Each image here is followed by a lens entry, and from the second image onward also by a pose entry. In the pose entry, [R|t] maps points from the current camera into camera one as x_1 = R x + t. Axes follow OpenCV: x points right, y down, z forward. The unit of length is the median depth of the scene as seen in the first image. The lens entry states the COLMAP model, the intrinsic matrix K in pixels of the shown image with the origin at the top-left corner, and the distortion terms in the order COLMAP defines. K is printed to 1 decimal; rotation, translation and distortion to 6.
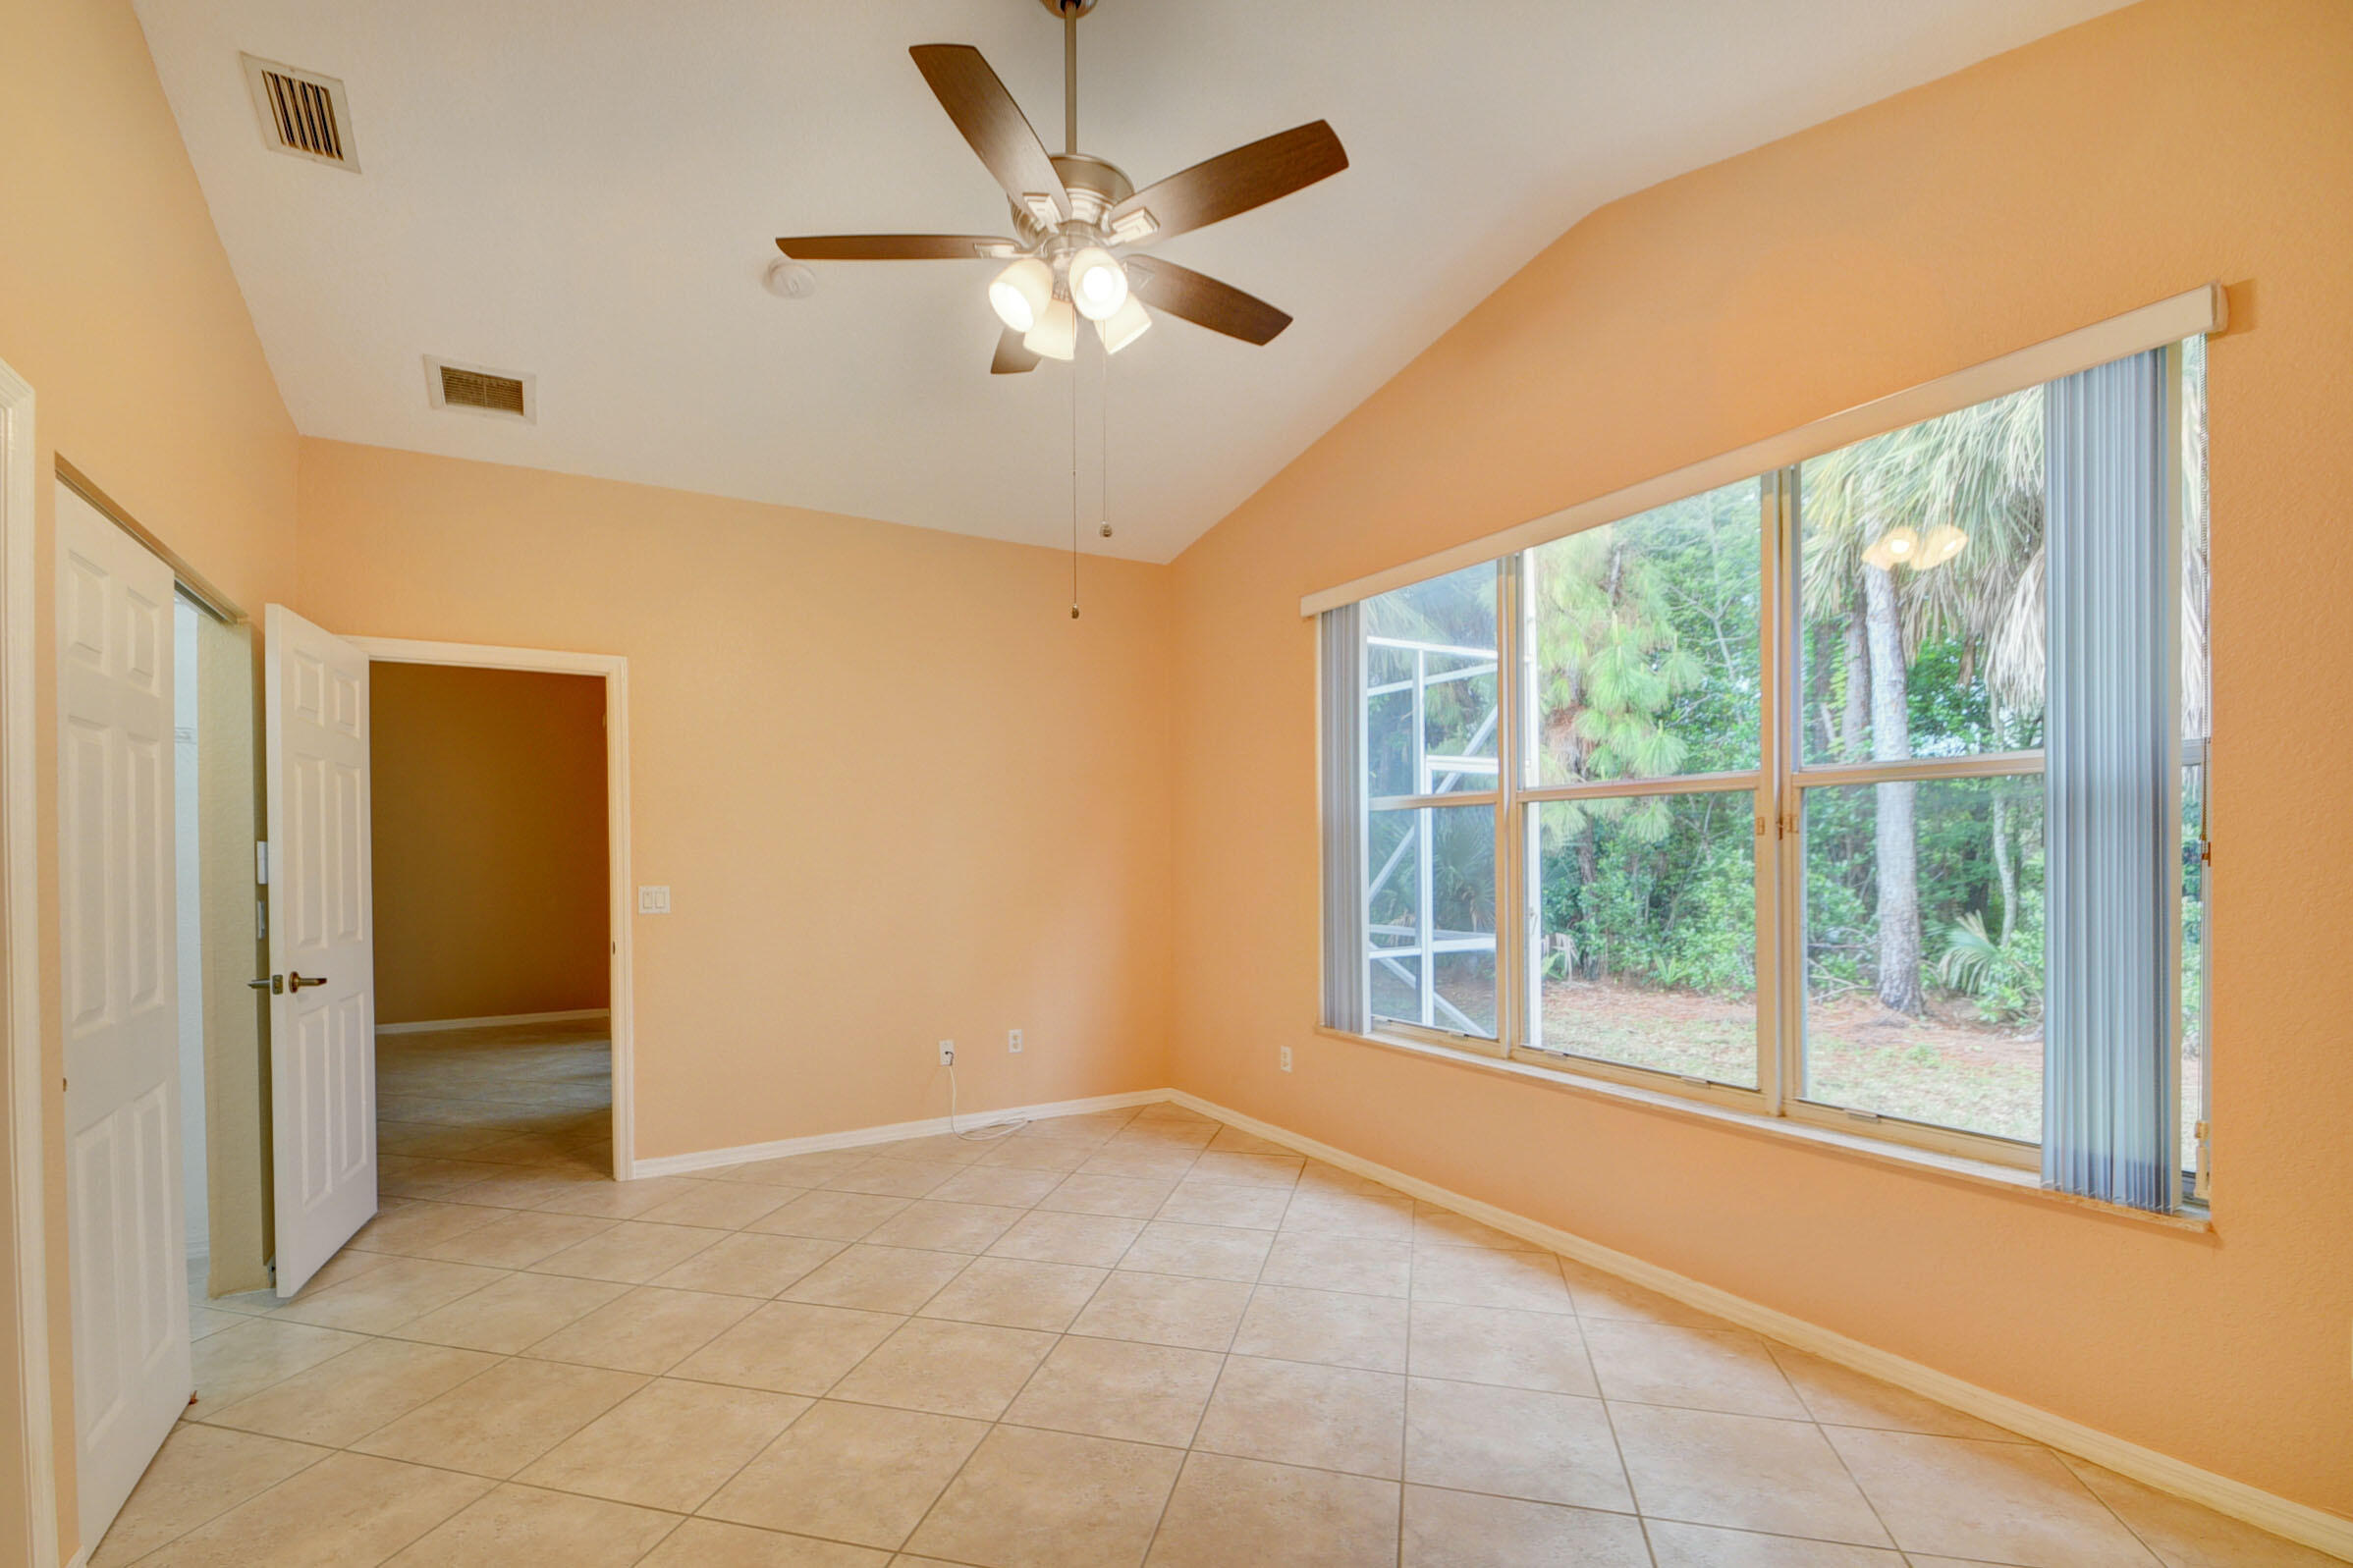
lens RADIAL K [[1039.4, 0, 1158.5], [0, 1039.4, 852.2], [0, 0, 1]] dist [0.013090, -0.016646]
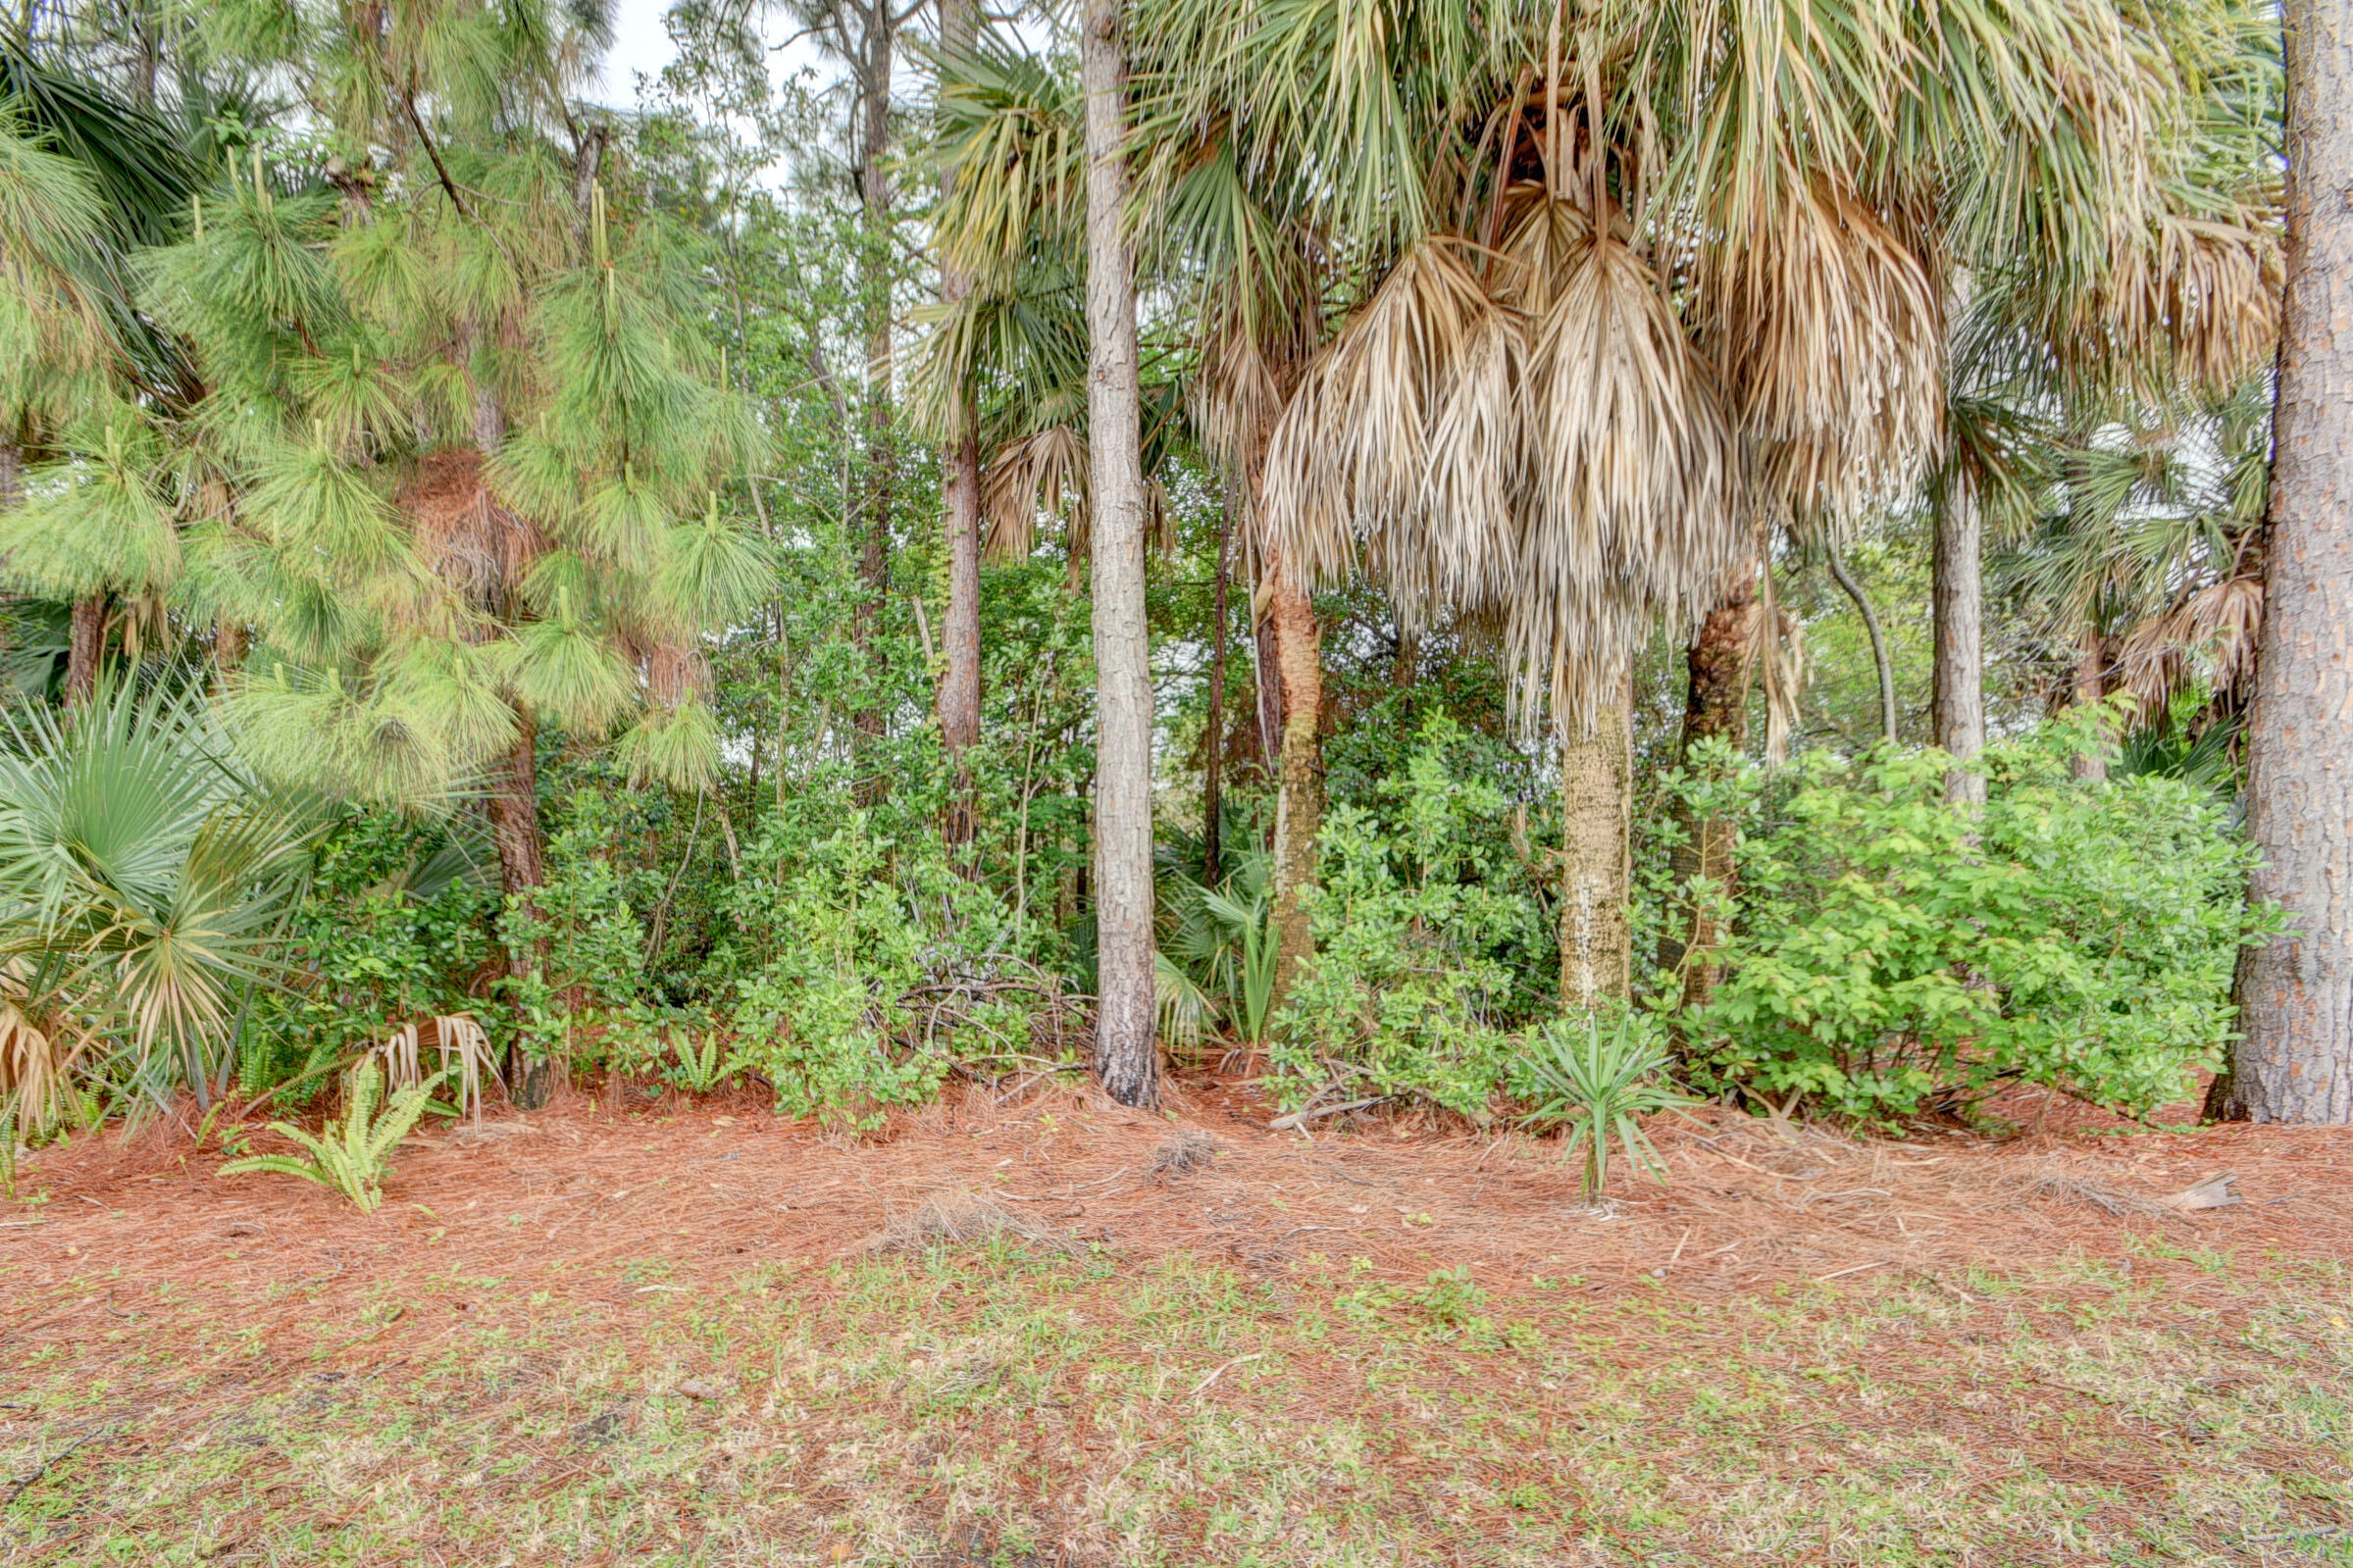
lens RADIAL K [[1039.4, 0, 1158.5], [0, 1039.4, 852.2], [0, 0, 1]] dist [0.013090, -0.016646]
pose [[0.591135, -0.003871, 0.806563, 0.220895], [-0.002268, 0.999977, 0.006462, 0.011440], [-0.806569, -0.005649, 0.591112, 0.535431]]
